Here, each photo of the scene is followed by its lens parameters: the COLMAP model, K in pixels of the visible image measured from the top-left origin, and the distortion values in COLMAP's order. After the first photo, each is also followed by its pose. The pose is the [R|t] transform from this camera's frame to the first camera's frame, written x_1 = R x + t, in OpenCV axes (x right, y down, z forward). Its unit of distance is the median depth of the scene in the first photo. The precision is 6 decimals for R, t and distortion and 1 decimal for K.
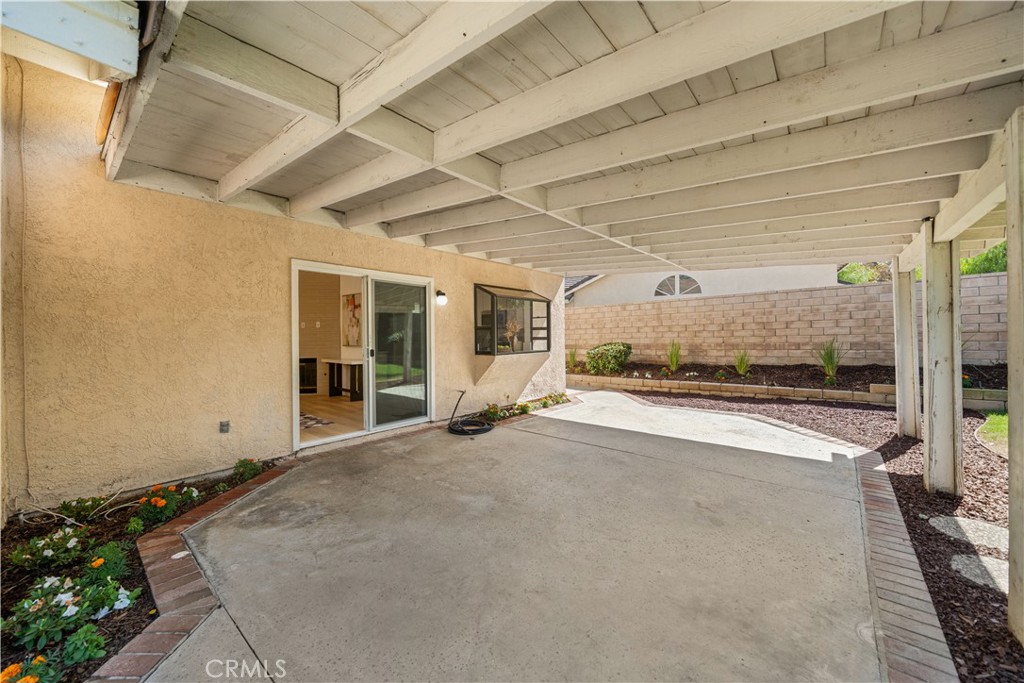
lens RADIAL K [[376.0, 0, 504.9], [0, 376.0, 336.3], [0, 0, 1]] dist [-0.000083, -0.000026]
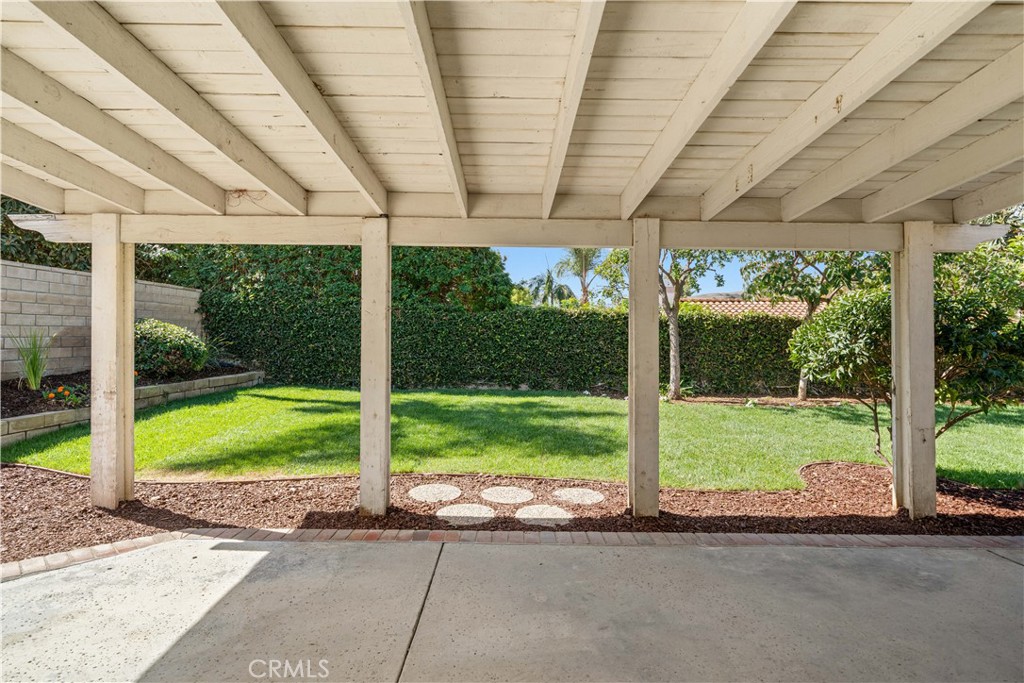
lens RADIAL K [[501.9, 0, 512.0], [0, 501.9, 341.5], [0, 0, 1]] dist [0.002697, 0.000354]
pose [[-0.656945, 0.002162, 0.753936, 0.007597], [0.001200, 0.999998, -0.001822, -0.001160], [-0.753938, -0.000292, -0.656946, 1.422586]]
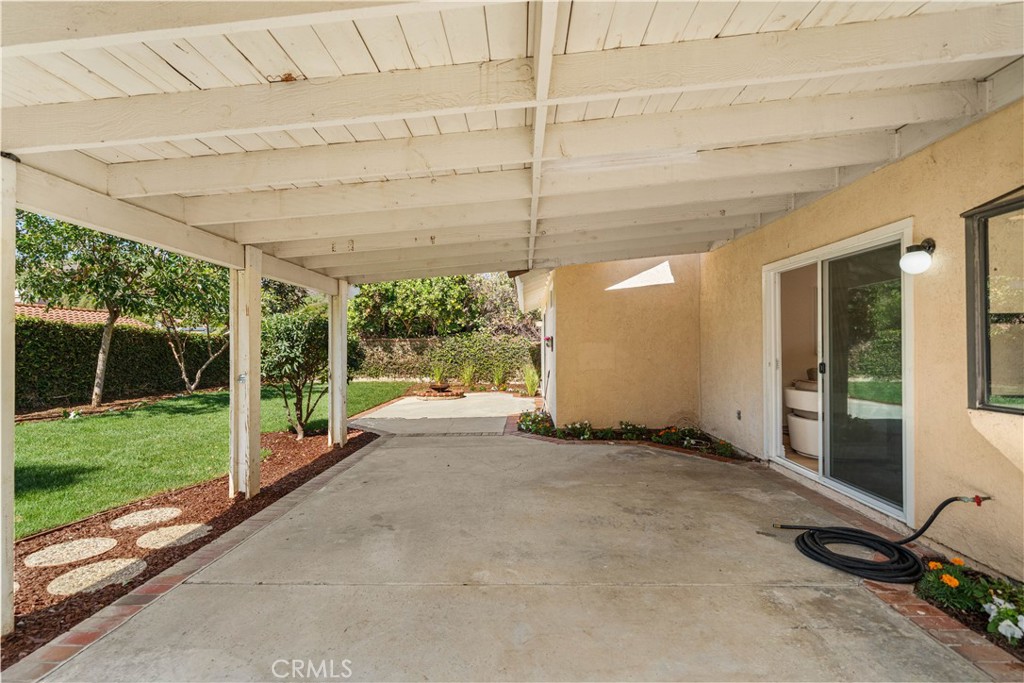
lens RADIAL K [[463.5, 0, 508.7], [0, 463.5, 341.4], [0, 0, 1]] dist [0.001743, 0.000315]
pose [[-0.773298, 0.008161, -0.633990, 0.899011], [0.011451, 0.999934, -0.001095, -0.014744], [0.633939, -0.008107, -0.773341, 1.846068]]
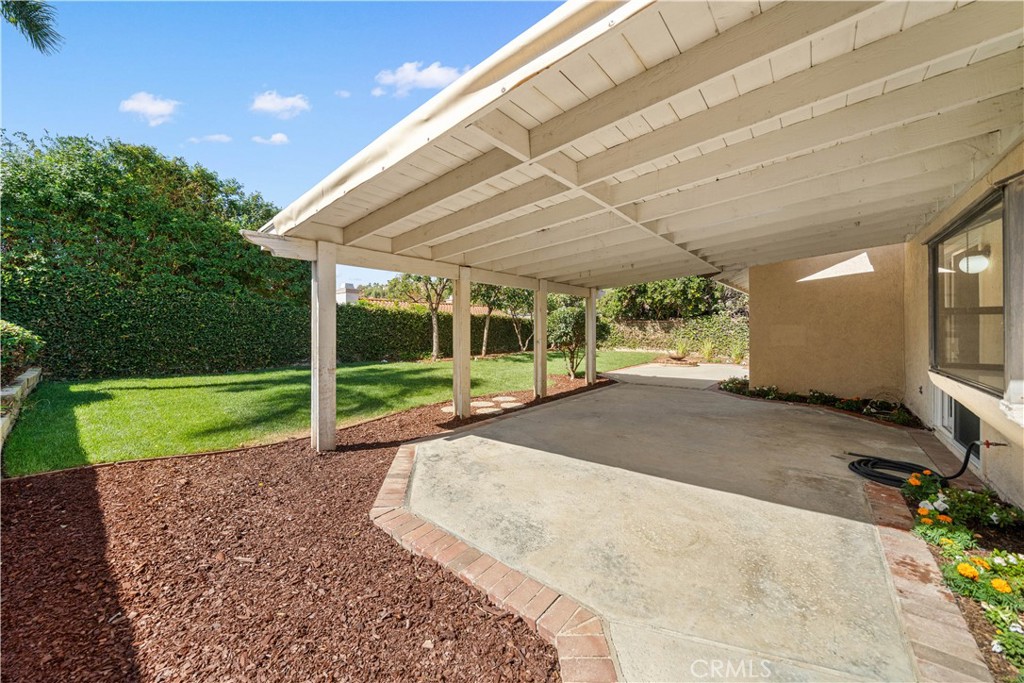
lens RADIAL K [[373.8, 0, 500.4], [0, 373.8, 325.1], [0, 0, 1]] dist [0.000564, 0.000016]
pose [[-0.999824, 0.011557, -0.014812, 0.913392], [0.011569, 0.999933, -0.000757, -0.021225], [0.014802, -0.000929, -0.999890, 2.544829]]
